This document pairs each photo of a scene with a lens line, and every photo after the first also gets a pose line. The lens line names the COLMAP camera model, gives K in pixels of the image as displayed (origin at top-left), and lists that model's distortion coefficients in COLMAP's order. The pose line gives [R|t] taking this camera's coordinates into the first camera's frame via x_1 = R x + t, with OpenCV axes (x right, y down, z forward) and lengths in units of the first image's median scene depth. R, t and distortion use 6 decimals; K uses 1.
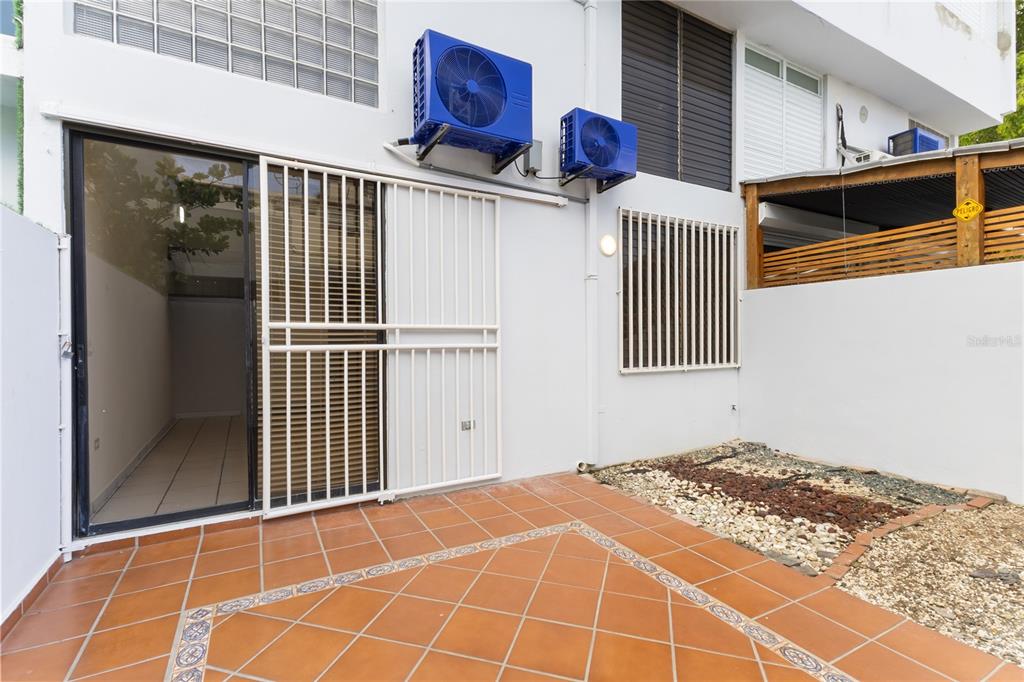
lens RADIAL K [[465.6, 0, 511.3], [0, 465.6, 343.4], [0, 0, 1]] dist [0.024556, -0.007814]
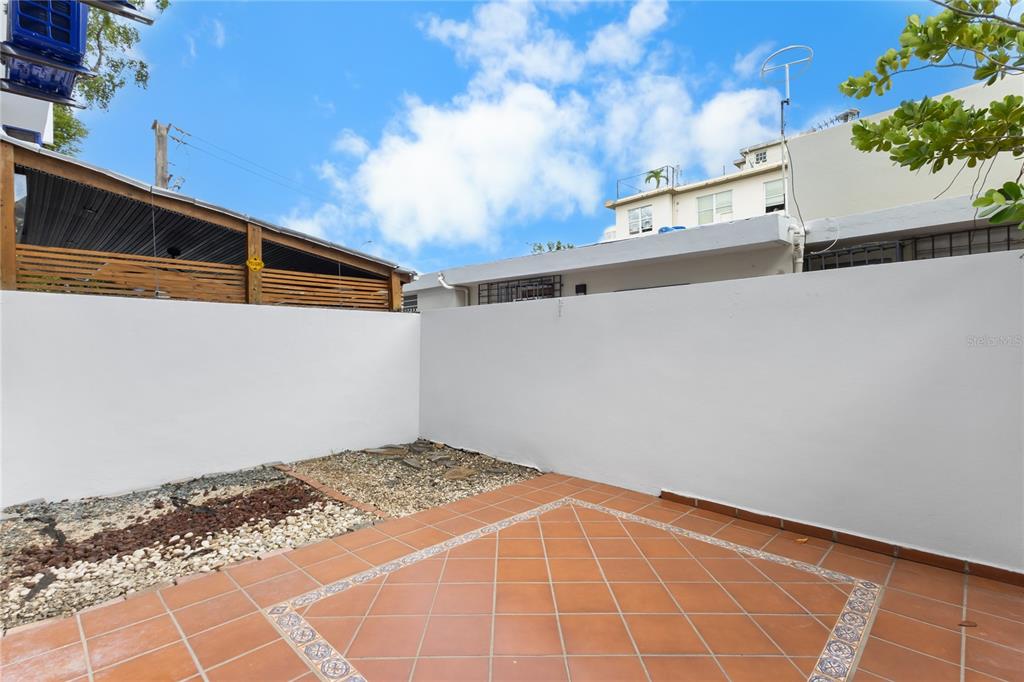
lens RADIAL K [[465.6, 0, 511.3], [0, 465.6, 343.4], [0, 0, 1]] dist [0.024556, -0.007814]
pose [[-0.289744, 0.010326, 0.957049, -0.637157], [0.011665, 0.999906, -0.007257, -0.033009], [-0.957033, 0.009062, -0.289837, 0.766639]]
